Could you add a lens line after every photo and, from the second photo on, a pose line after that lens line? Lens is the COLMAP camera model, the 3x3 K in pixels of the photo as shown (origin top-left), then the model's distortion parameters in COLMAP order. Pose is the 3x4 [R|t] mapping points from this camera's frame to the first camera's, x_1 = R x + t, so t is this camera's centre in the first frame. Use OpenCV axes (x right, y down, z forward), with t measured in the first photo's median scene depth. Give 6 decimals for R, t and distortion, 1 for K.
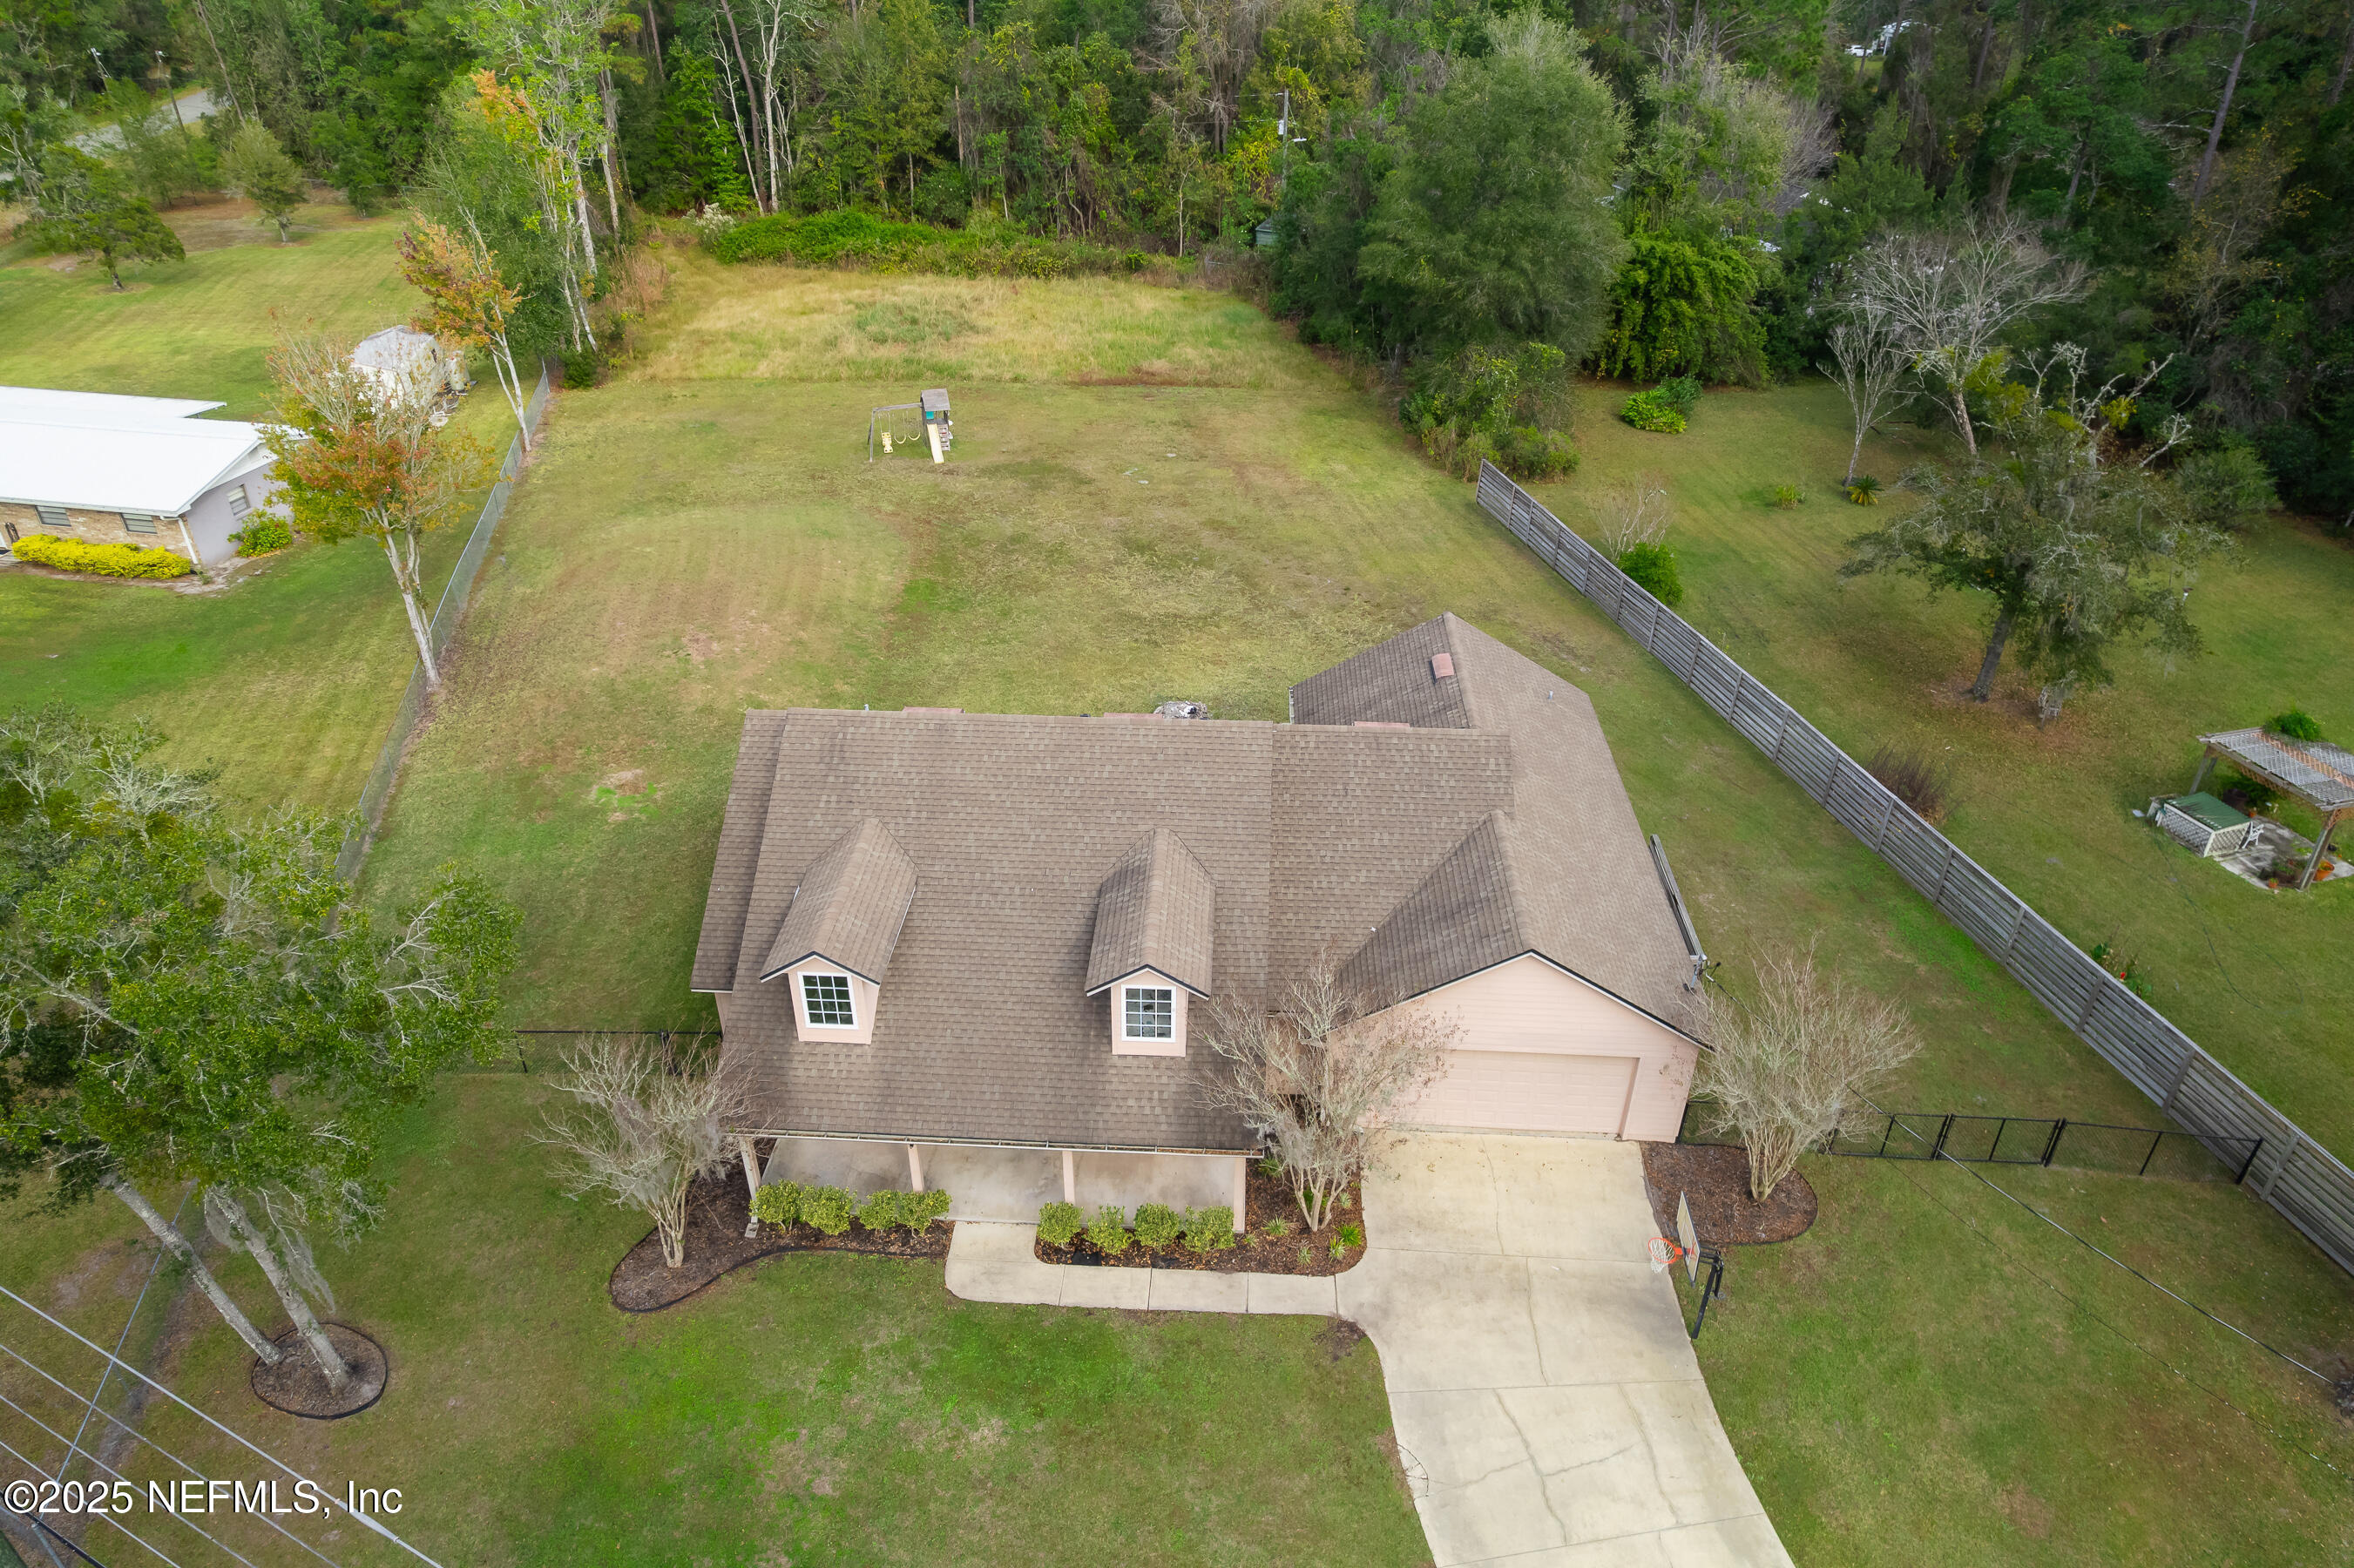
lens RADIAL K [[1495.4, 0, 1177.0], [0, 1495.4, 784.0], [0, 0, 1]] dist [-0.075865, 0.071413]
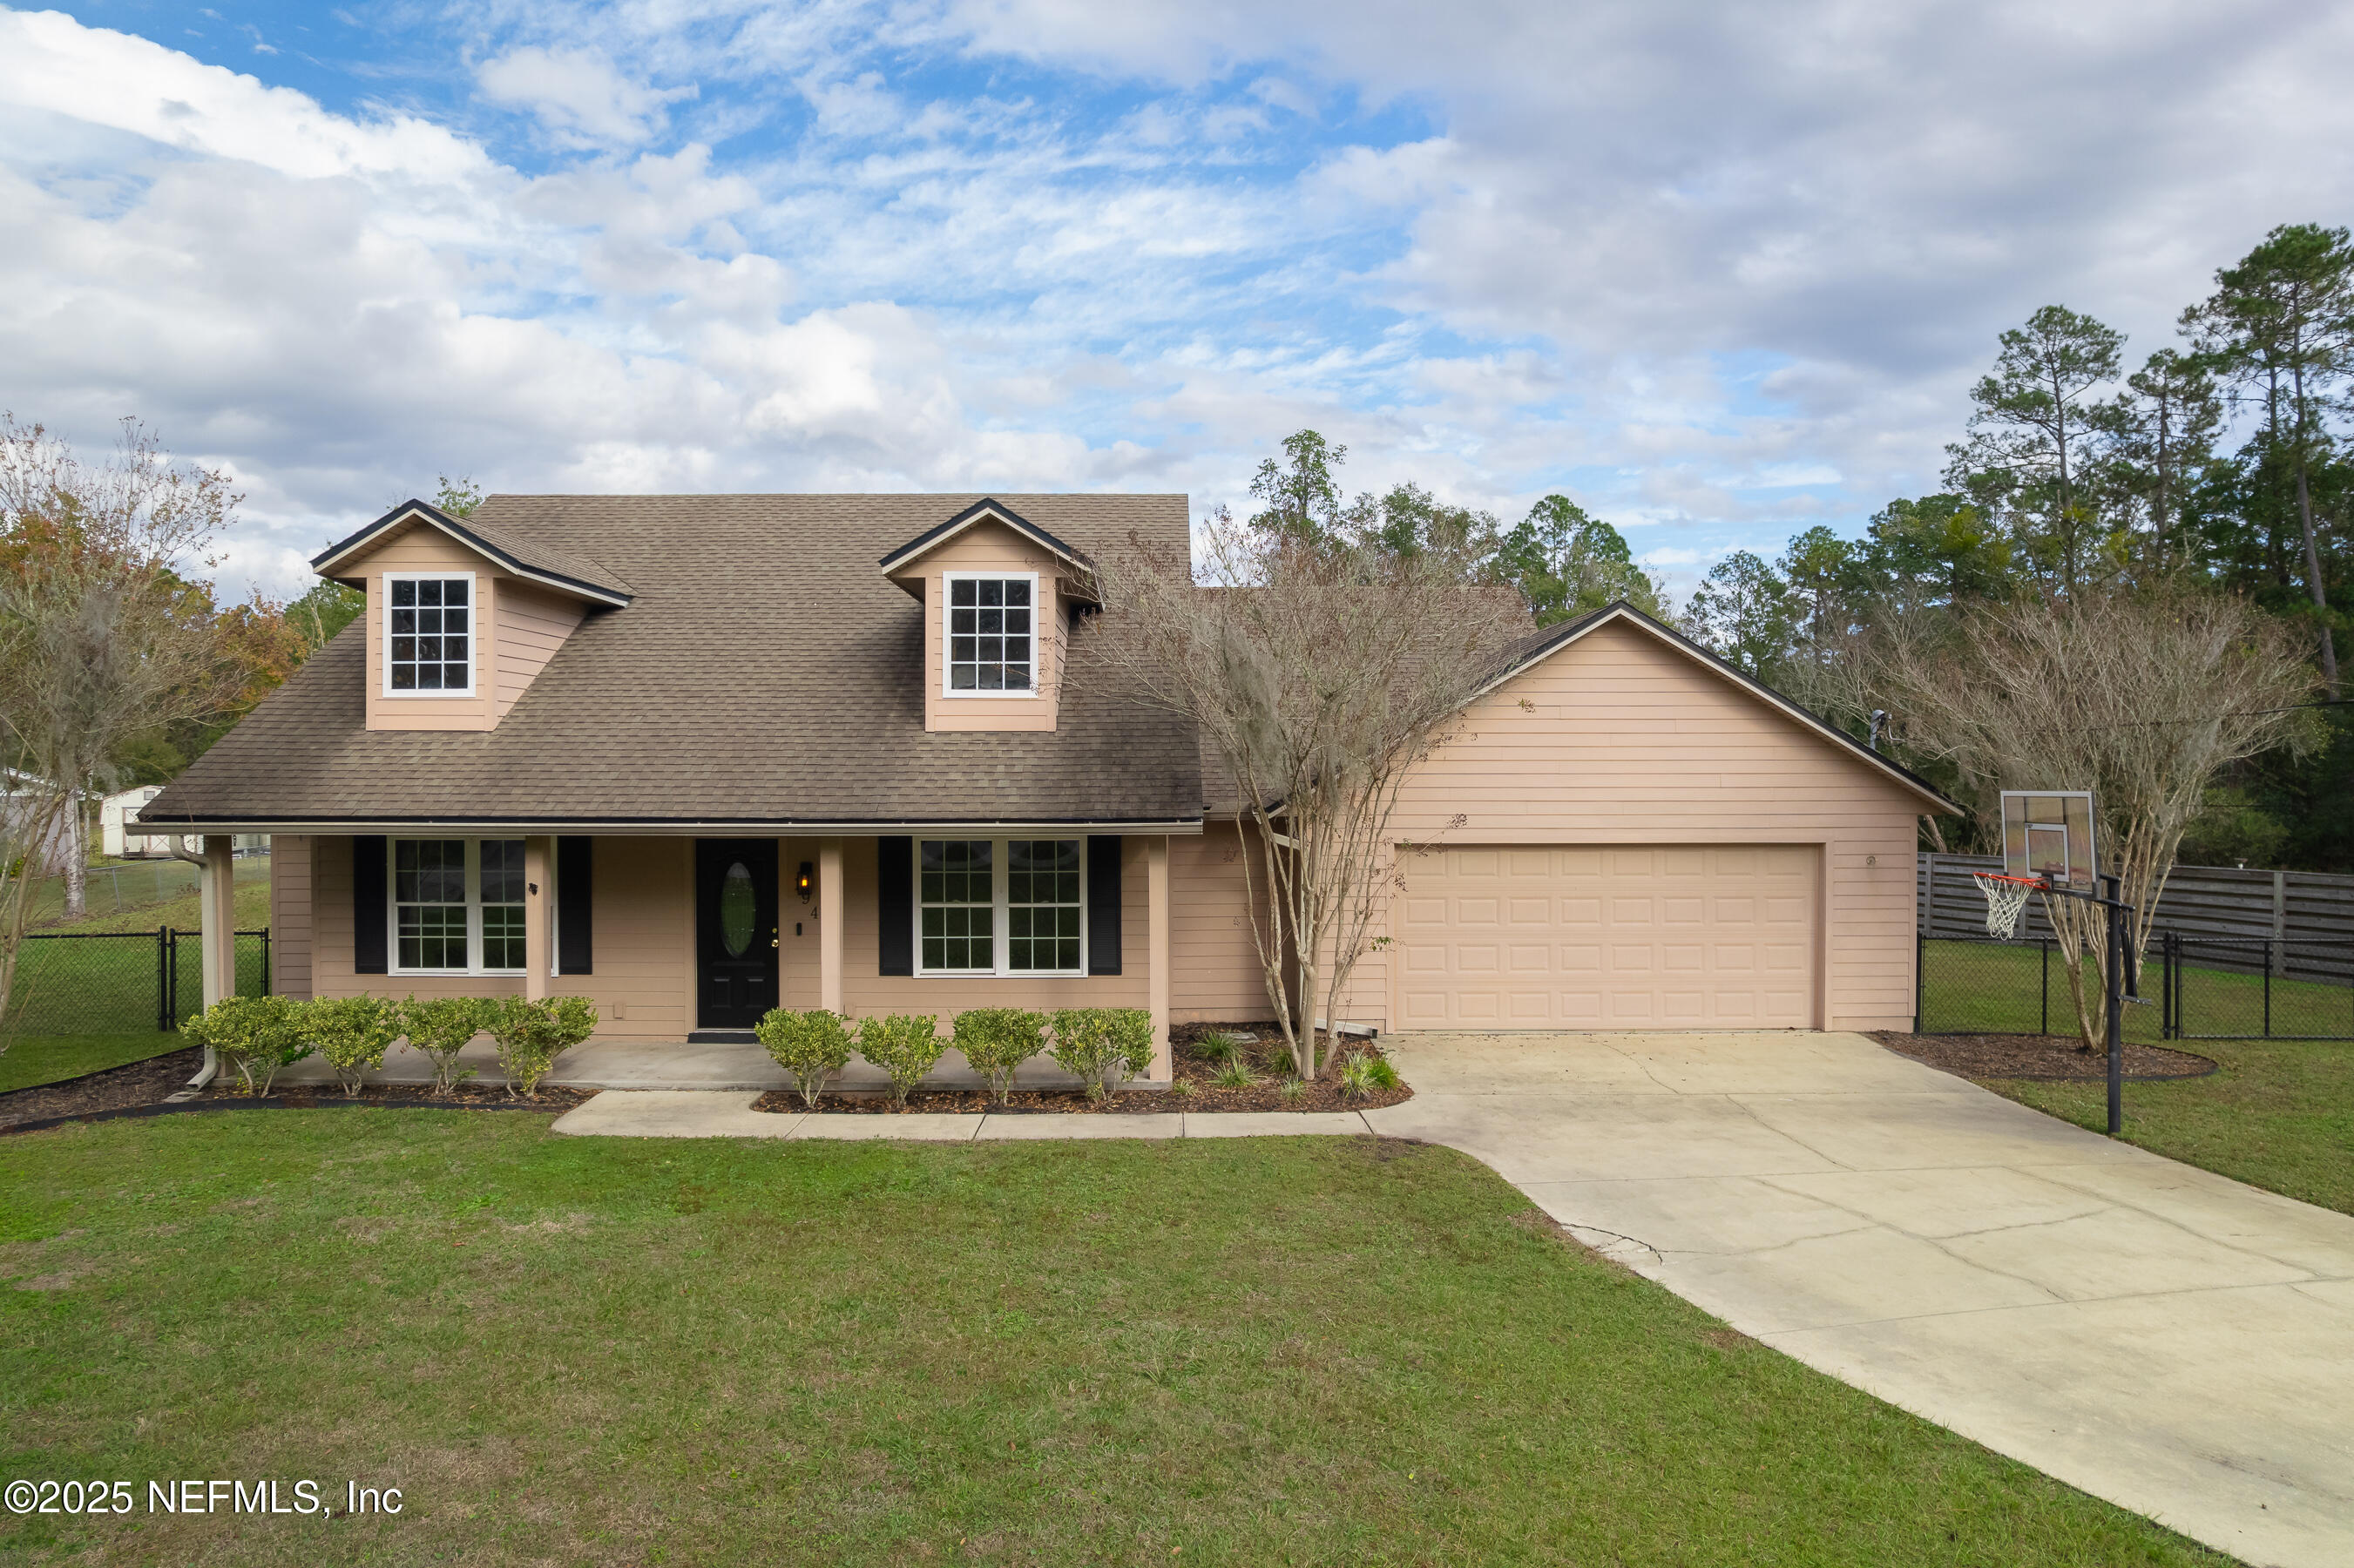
lens RADIAL K [[1495.4, 0, 1177.0], [0, 1495.4, 784.0], [0, 0, 1]] dist [-0.075865, 0.071413]
pose [[0.997905, -0.004715, 0.064523, 0.016065], [0.036872, 0.860954, -0.507344, 0.527358], [-0.053160, 0.508661, 0.859324, 0.566189]]
